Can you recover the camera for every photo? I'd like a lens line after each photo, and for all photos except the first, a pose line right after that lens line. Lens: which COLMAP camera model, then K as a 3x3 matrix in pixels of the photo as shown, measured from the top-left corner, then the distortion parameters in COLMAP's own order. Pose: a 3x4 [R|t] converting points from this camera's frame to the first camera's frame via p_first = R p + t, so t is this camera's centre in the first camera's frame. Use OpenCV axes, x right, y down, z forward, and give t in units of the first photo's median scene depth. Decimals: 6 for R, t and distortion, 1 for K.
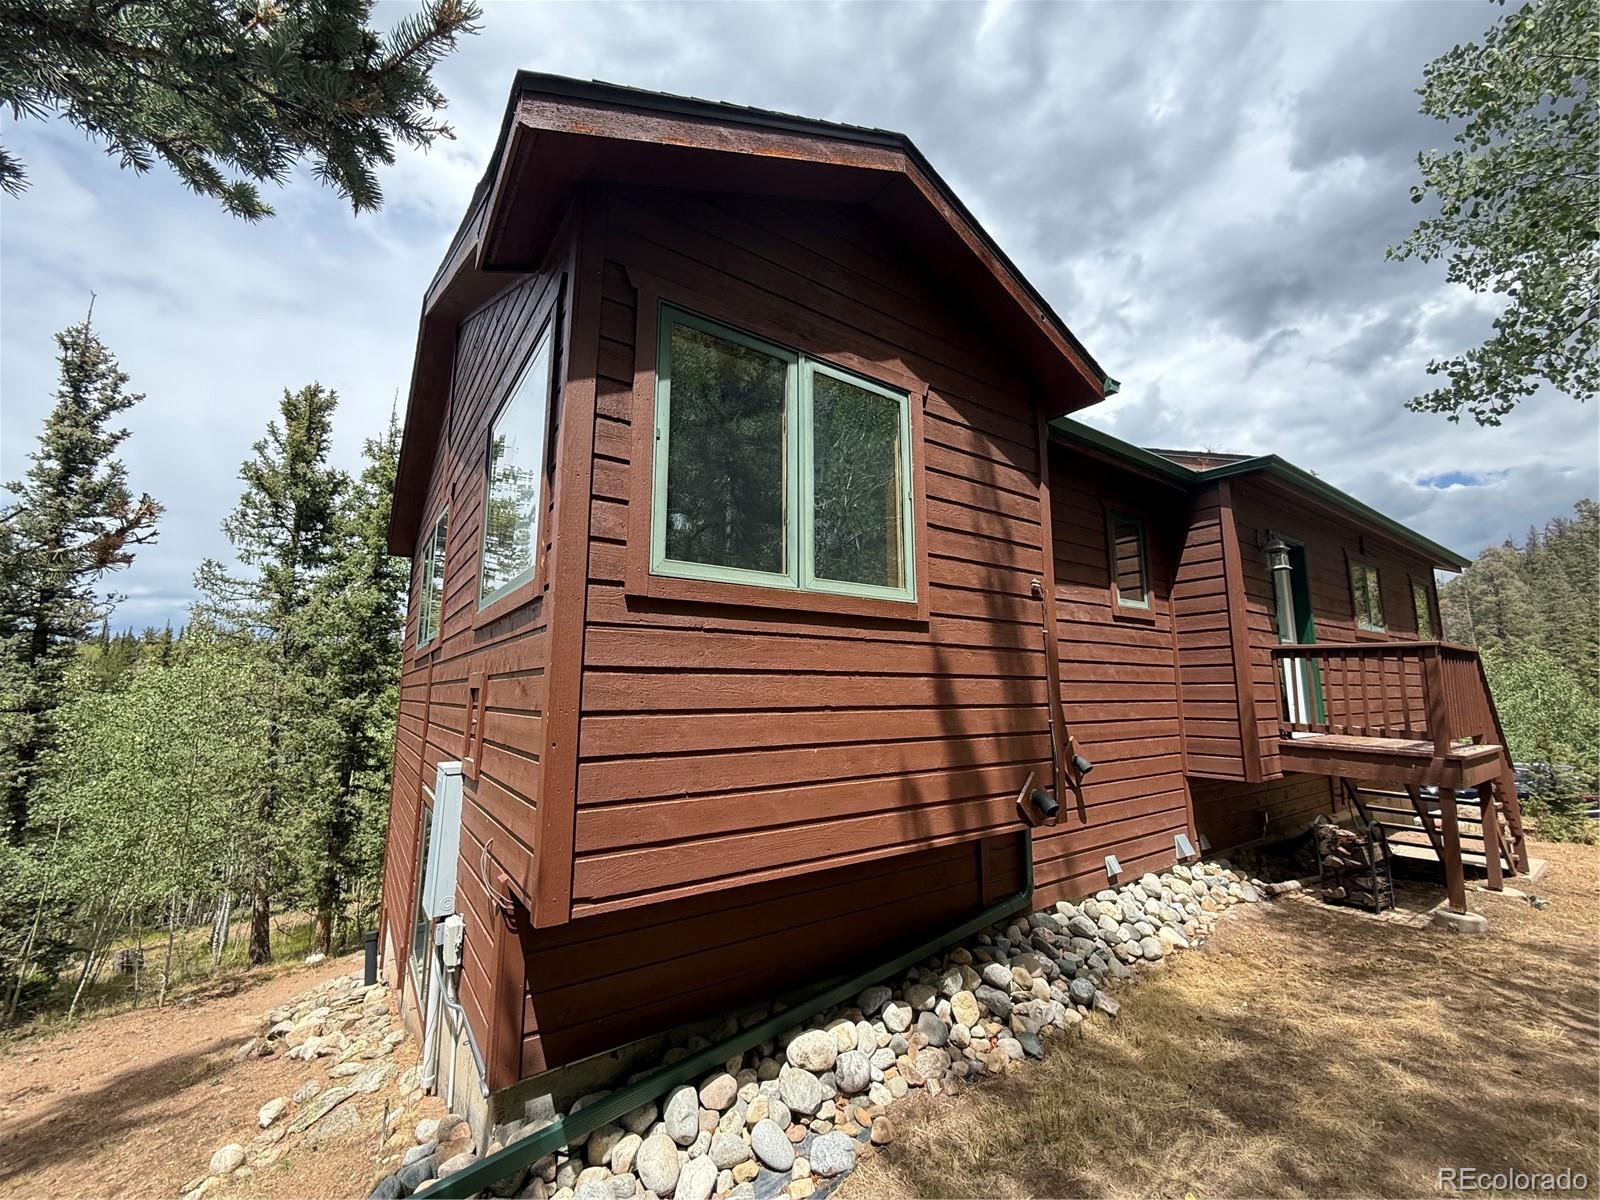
lens RADIAL K [[638.2, 0, 806.6], [0, 638.2, 599.1], [0, 0, 1]] dist [-0.001631, 0.000356]
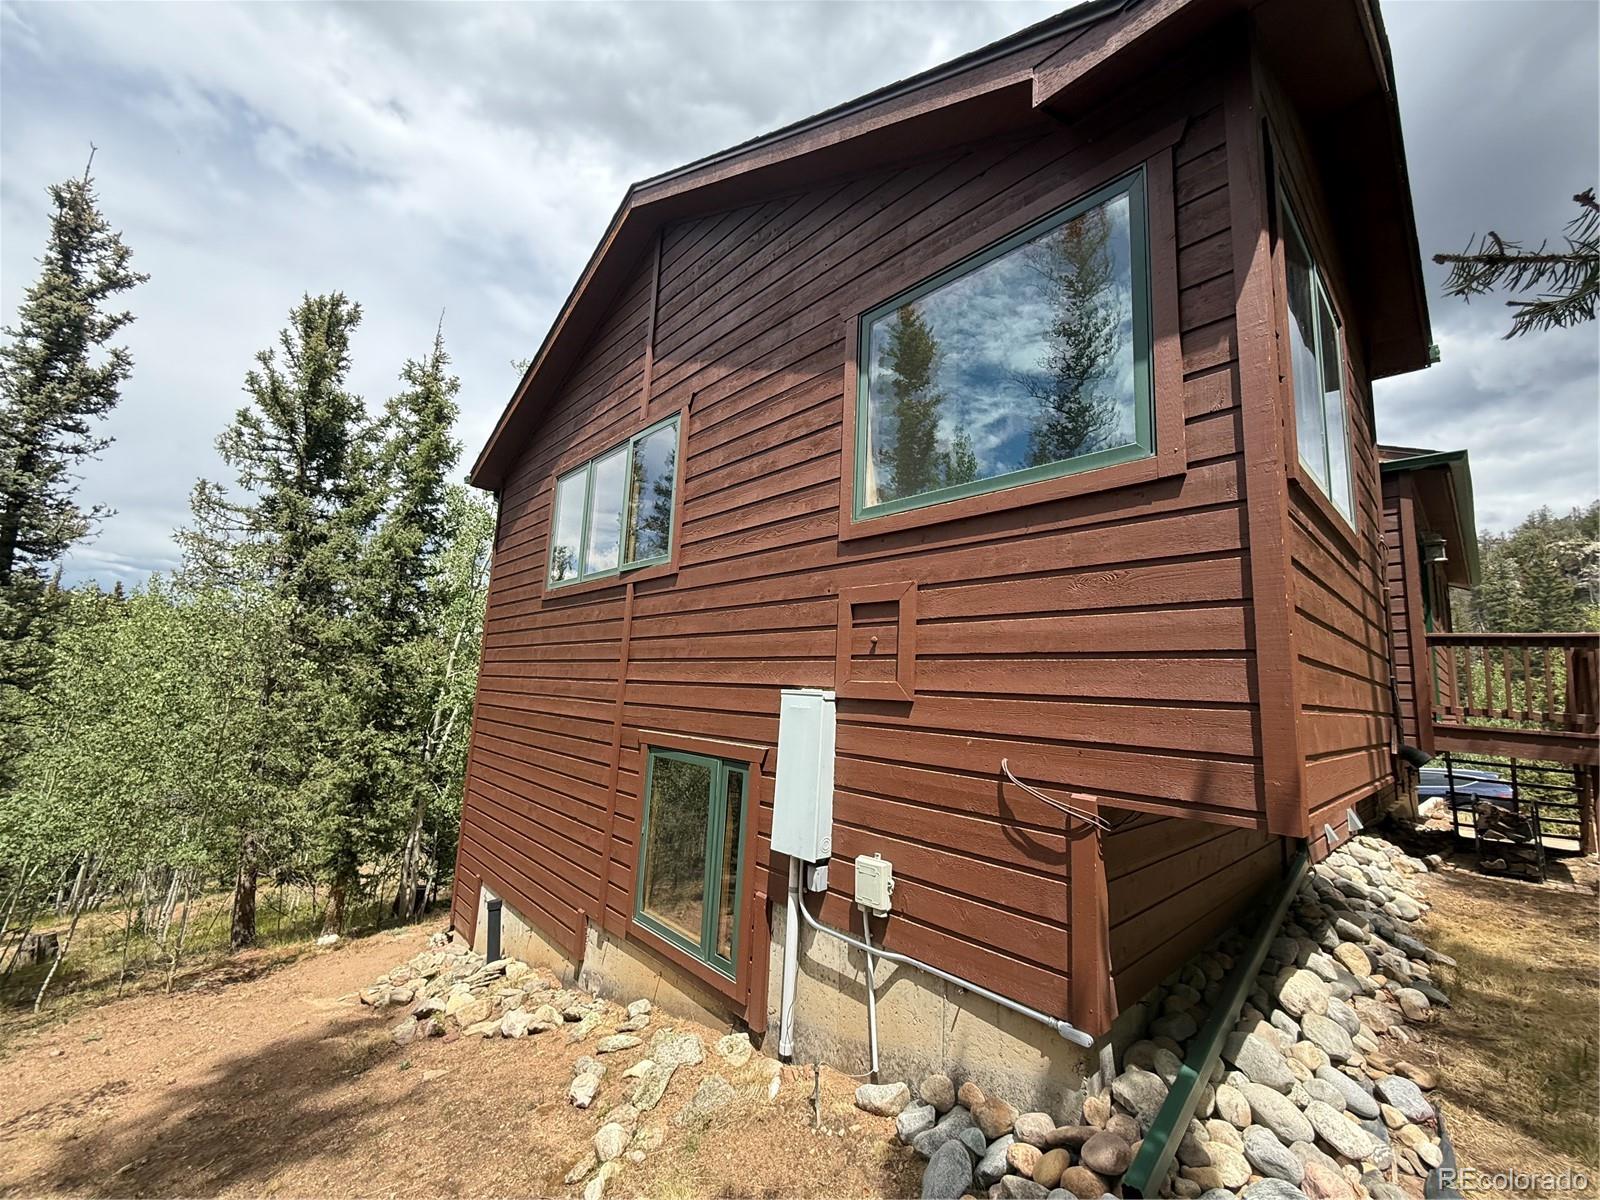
lens RADIAL K [[638.2, 0, 801.1], [0, 638.2, 600.9], [0, 0, 1]] dist [-0.001631, 0.000356]
pose [[0.990076, 0.065011, 0.124592, -0.269720], [-0.065770, 0.997833, 0.001988, 0.053180], [-0.124192, -0.010163, 0.992206, 0.051021]]
